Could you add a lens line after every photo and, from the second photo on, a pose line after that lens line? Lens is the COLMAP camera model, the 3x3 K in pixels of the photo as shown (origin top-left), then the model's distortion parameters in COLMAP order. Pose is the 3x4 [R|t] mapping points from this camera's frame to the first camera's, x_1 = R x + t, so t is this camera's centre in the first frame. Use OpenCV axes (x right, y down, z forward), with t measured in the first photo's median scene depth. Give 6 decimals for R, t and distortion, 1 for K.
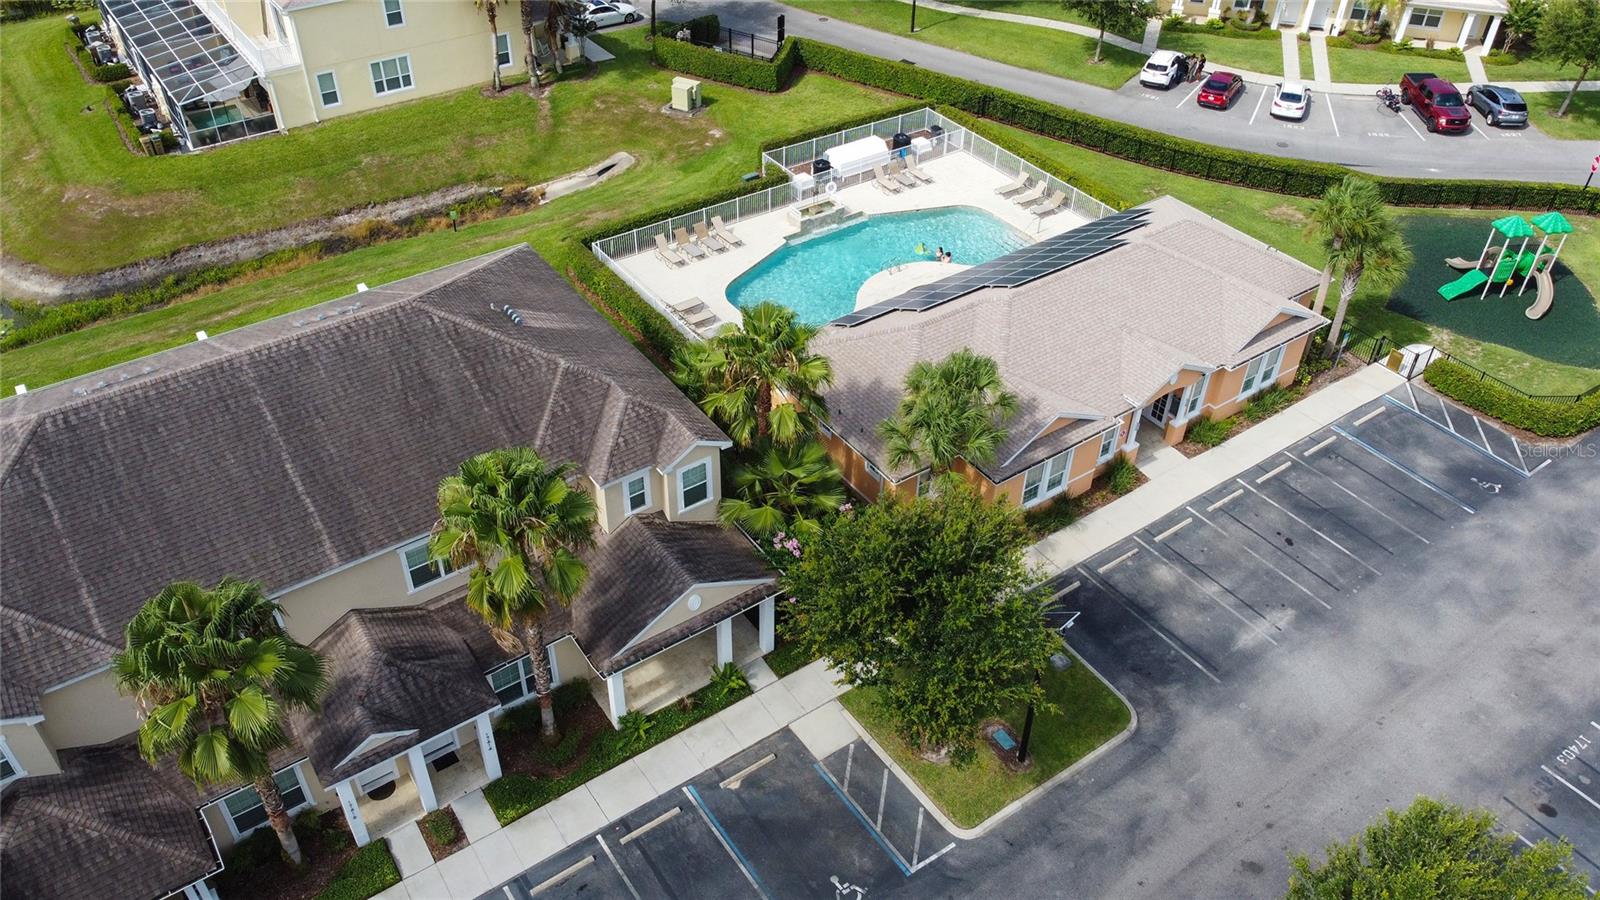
lens RADIAL K [[1214.8, 0, 800.8], [0, 1214.8, 450.9], [0, 0, 1]] dist [-0.007042, 0.005330]
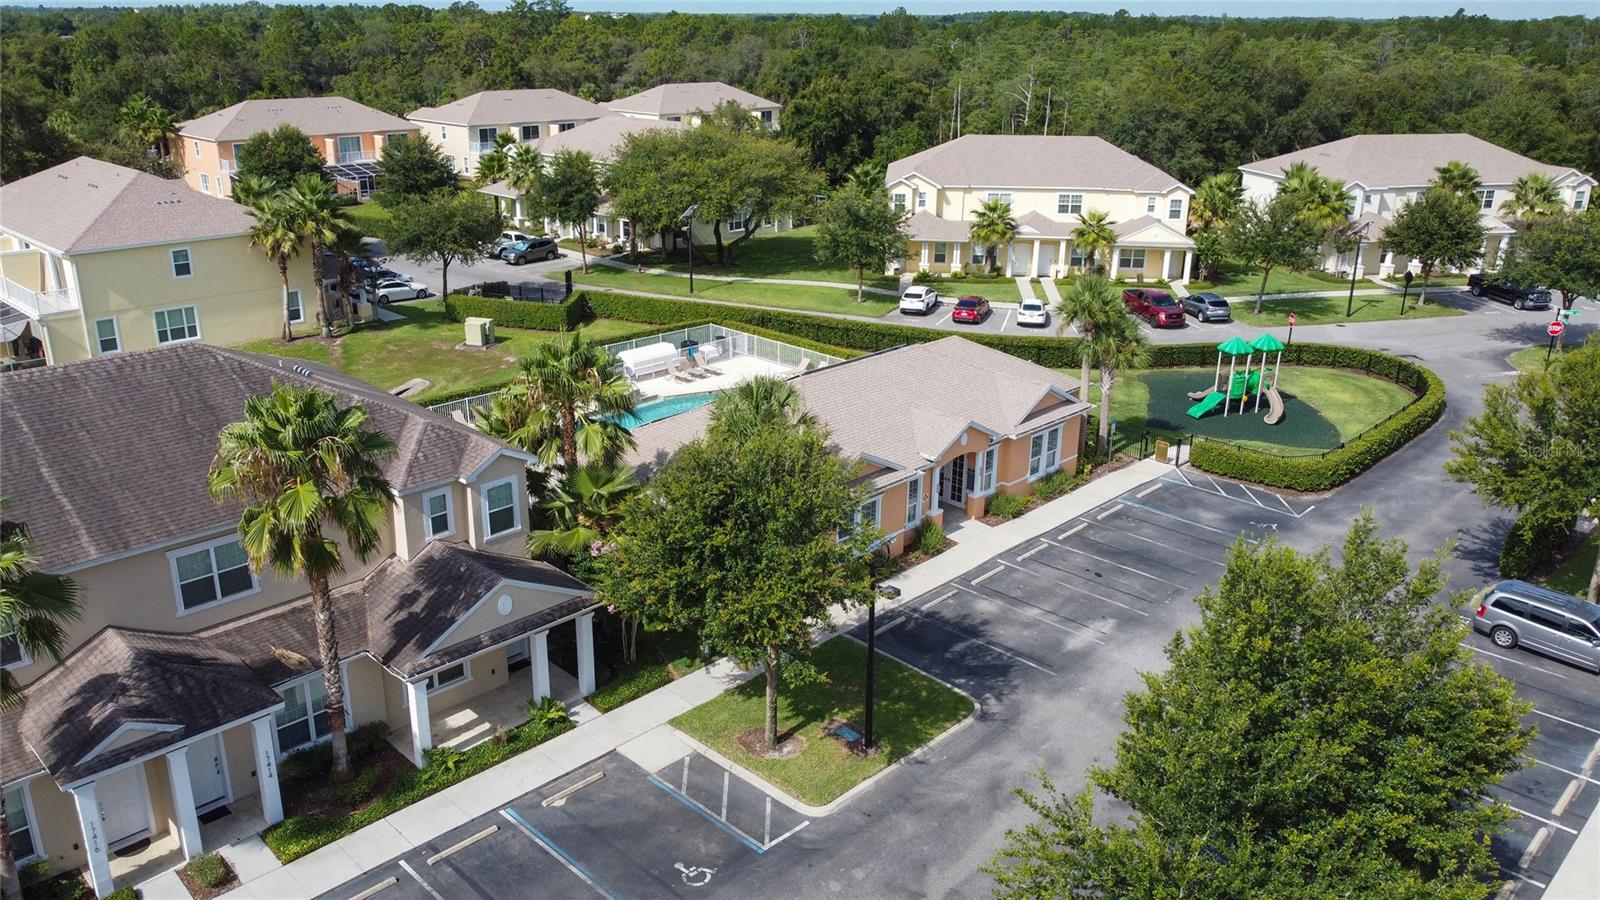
lens RADIAL K [[1208.5, 0, 800.0], [0, 1208.5, 450.0], [0, 0, 1]] dist [0.007126, -0.008722]
pose [[0.983157, -0.066498, 0.170238, -0.012237], [0.119211, 0.939364, -0.321534, 0.284412], [-0.138535, 0.336412, 0.931469, 0.050536]]
